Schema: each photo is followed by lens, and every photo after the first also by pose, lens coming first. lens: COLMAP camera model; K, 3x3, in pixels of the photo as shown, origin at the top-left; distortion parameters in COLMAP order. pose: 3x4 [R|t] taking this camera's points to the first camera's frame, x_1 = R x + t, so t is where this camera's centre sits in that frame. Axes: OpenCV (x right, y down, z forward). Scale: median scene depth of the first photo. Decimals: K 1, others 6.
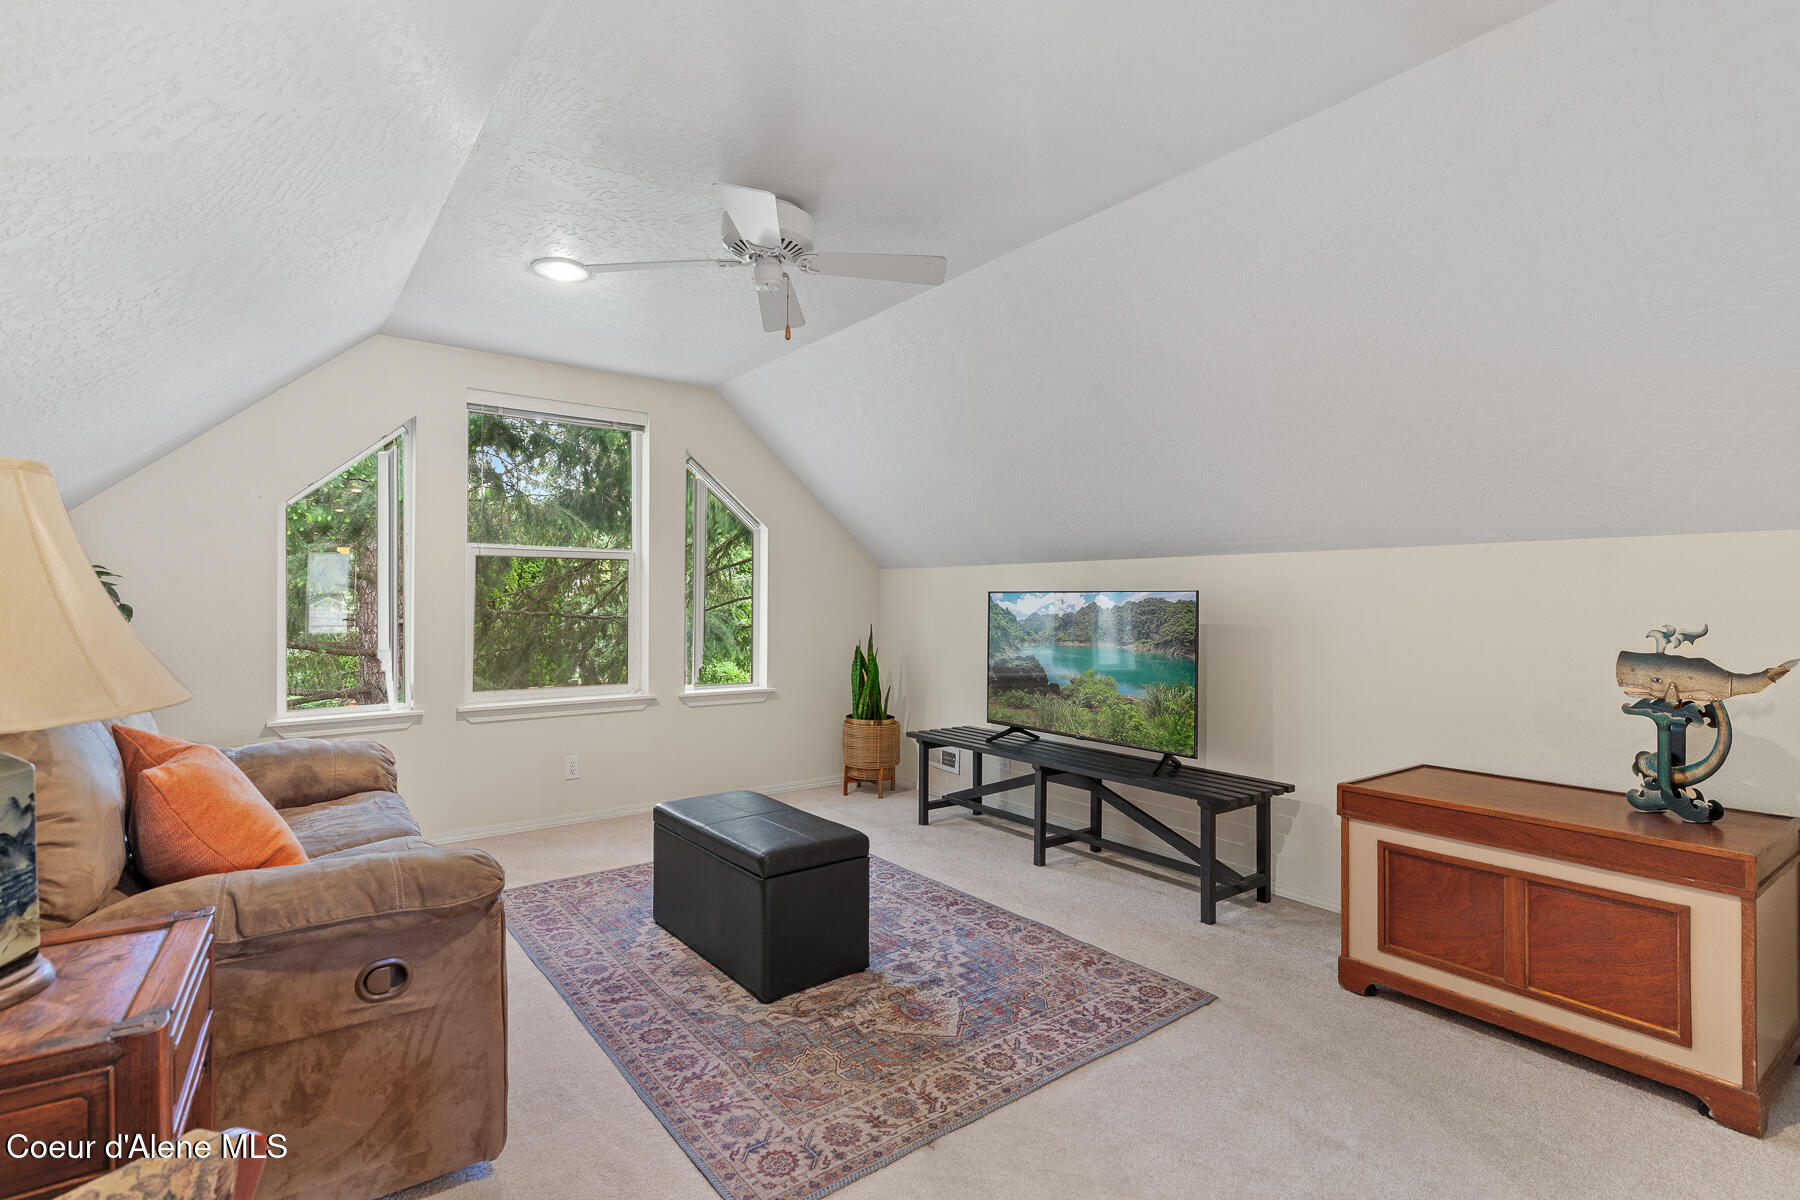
lens RADIAL K [[881.4, 0, 885.7], [0, 881.4, 600.8], [0, 0, 1]] dist [0.012728, -0.000015]
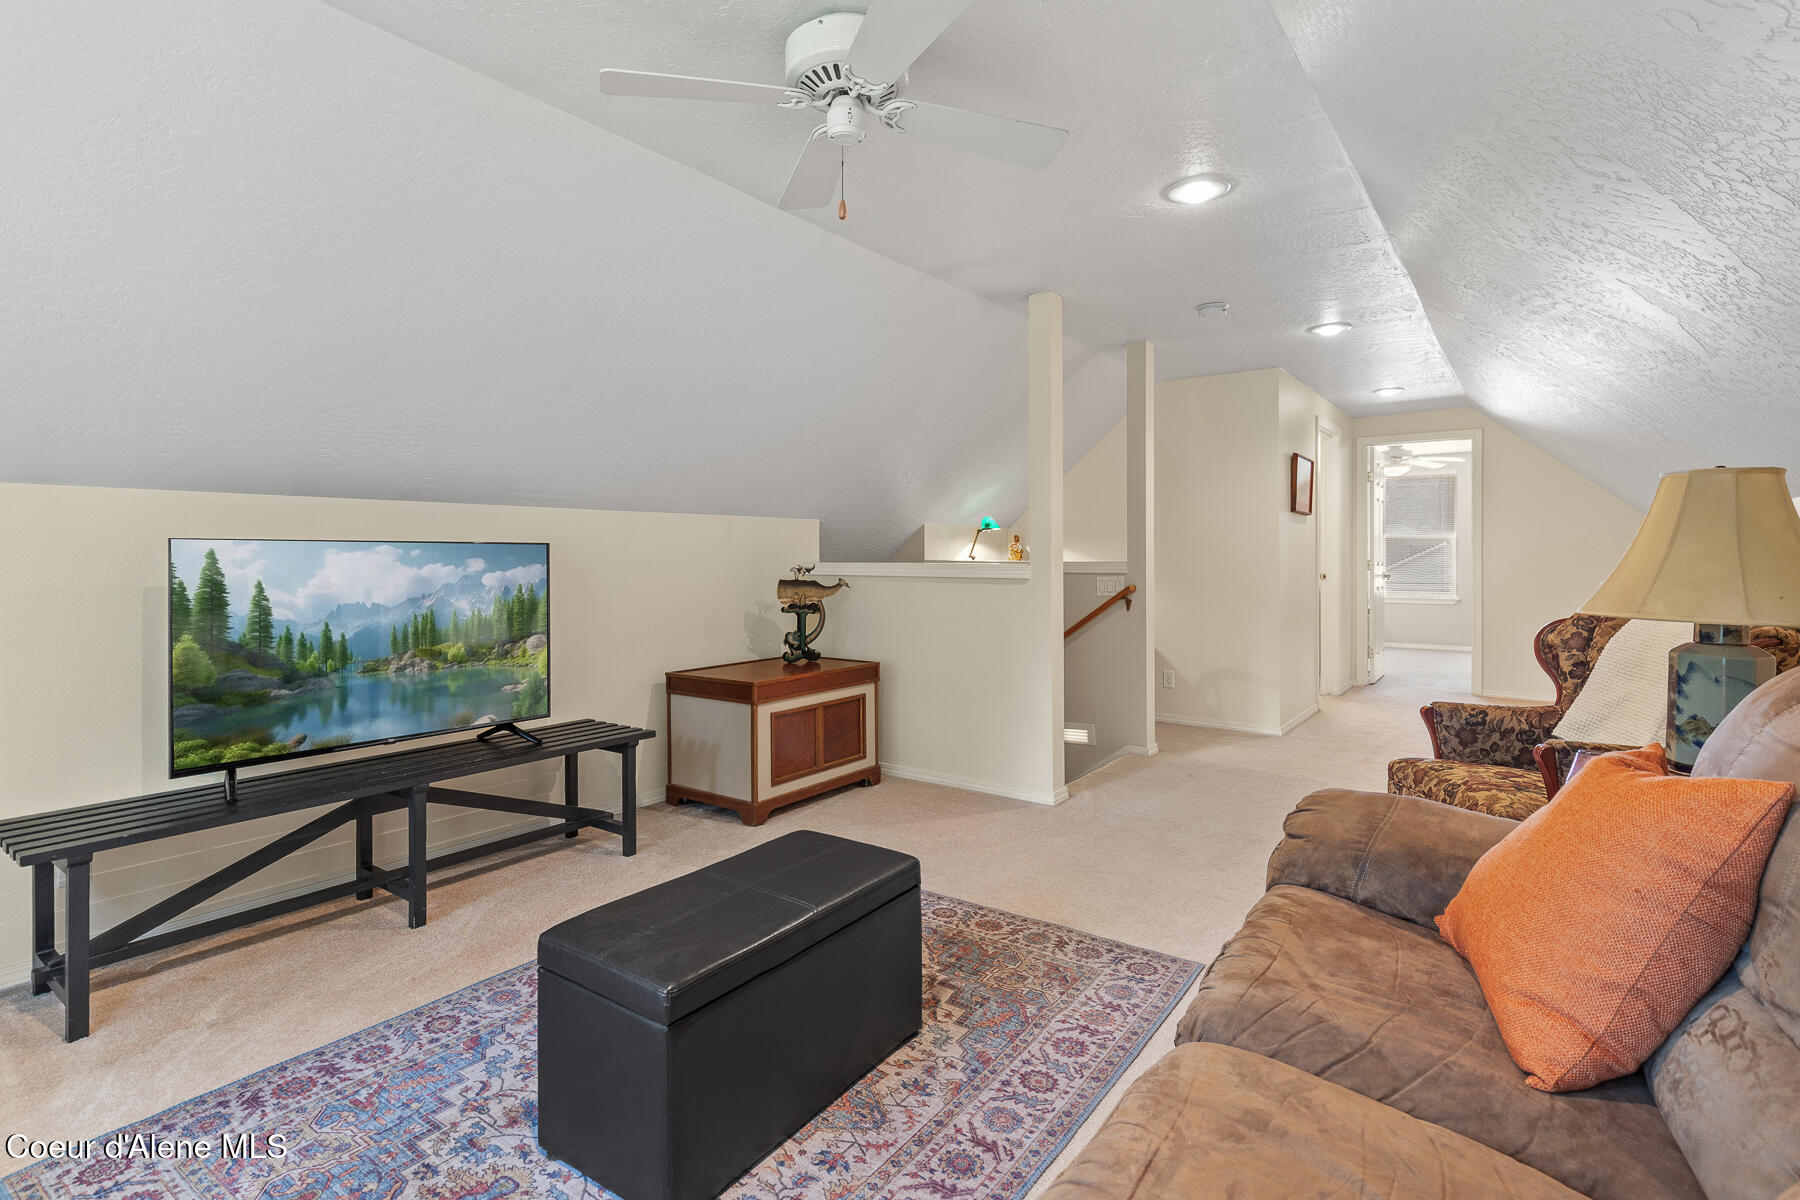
lens RADIAL K [[812.0, 0, 928.8], [0, 812.0, 553.3], [0, 0, 1]] dist [0.006068, -0.001520]
pose [[-0.297511, -0.001547, 0.954717, -0.610677], [0.002821, 0.999993, 0.002500, -0.001125], [-0.954714, 0.003437, -0.297505, 0.848187]]
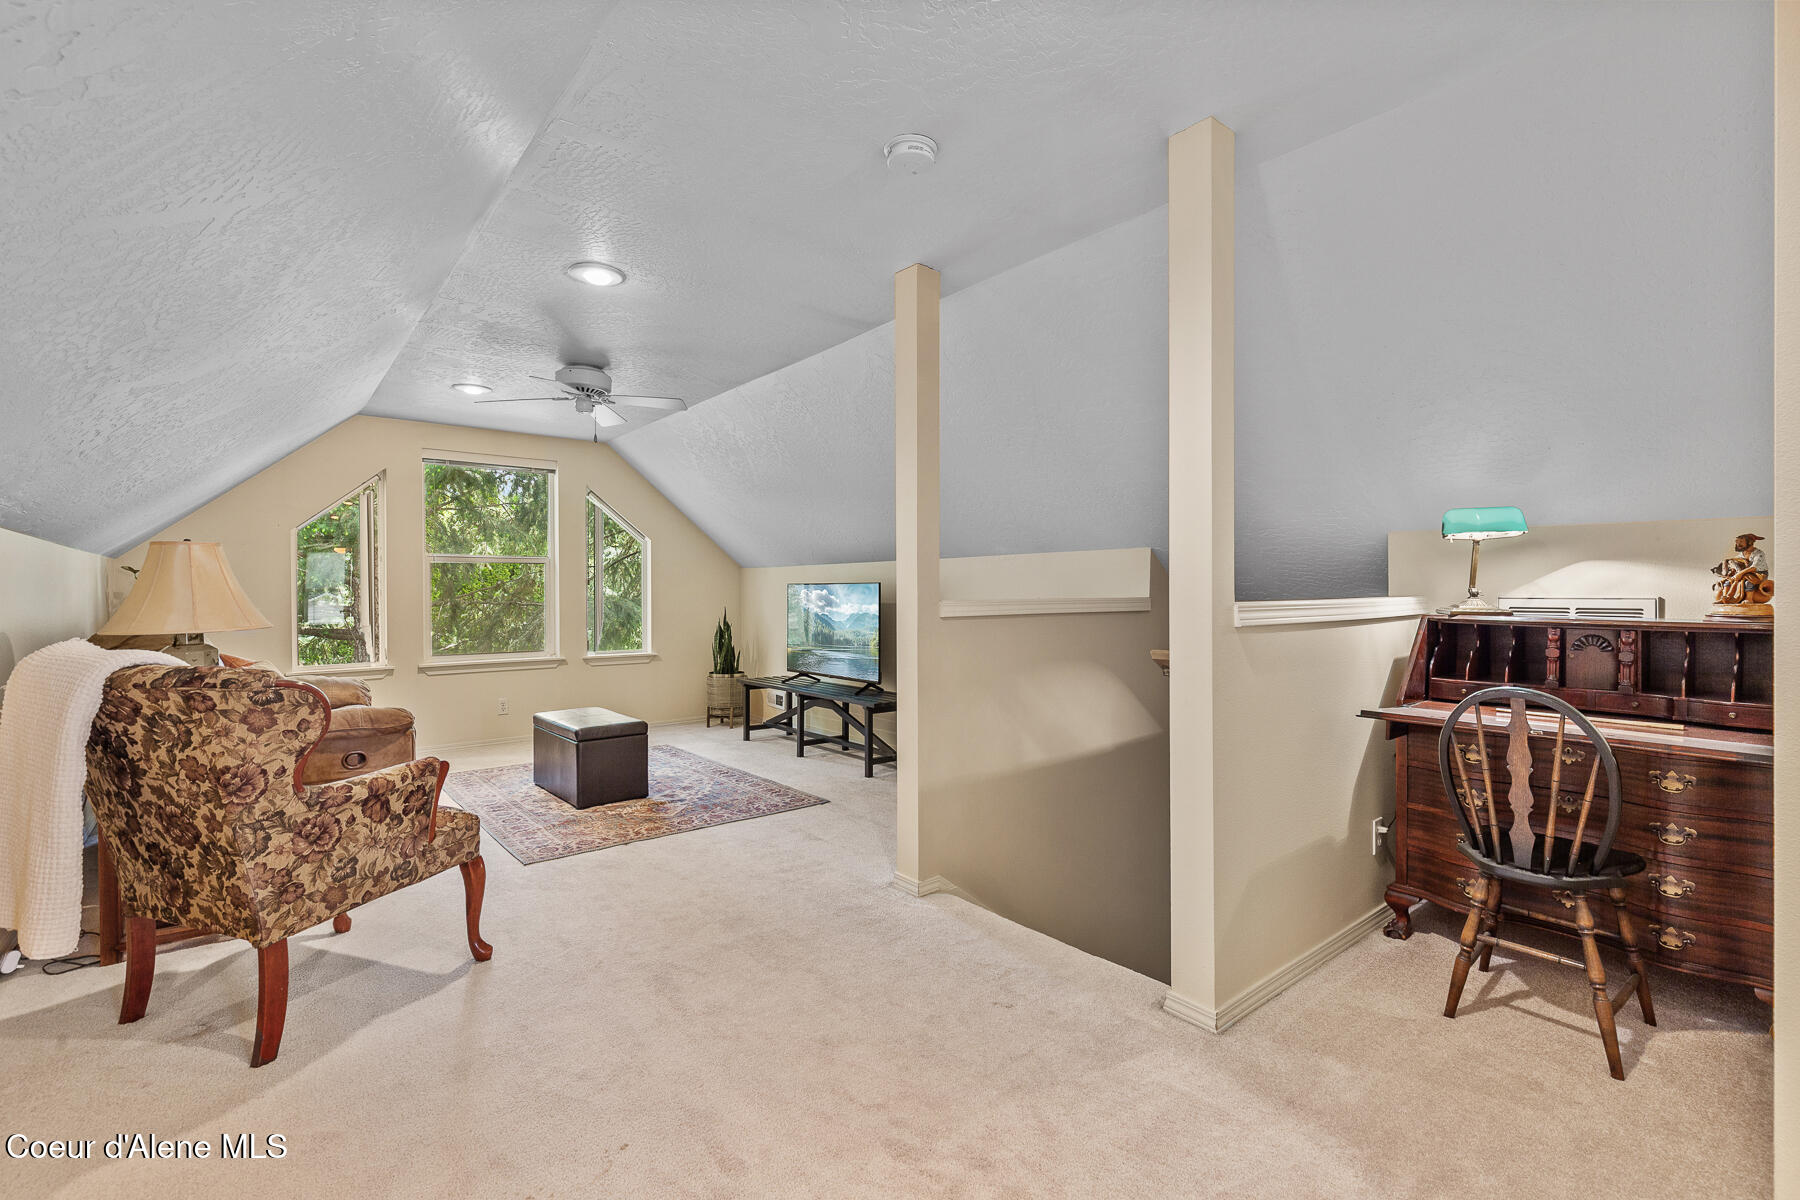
lens RADIAL K [[812.0, 0, 917.6], [0, 812.0, 597.5], [0, 0, 1]] dist [0.006068, -0.001520]
pose [[0.997791, -0.007864, 0.065959, 0.325954], [0.007423, 0.999948, 0.006938, 0.006853], [-0.066010, -0.006433, 0.997798, -0.516996]]
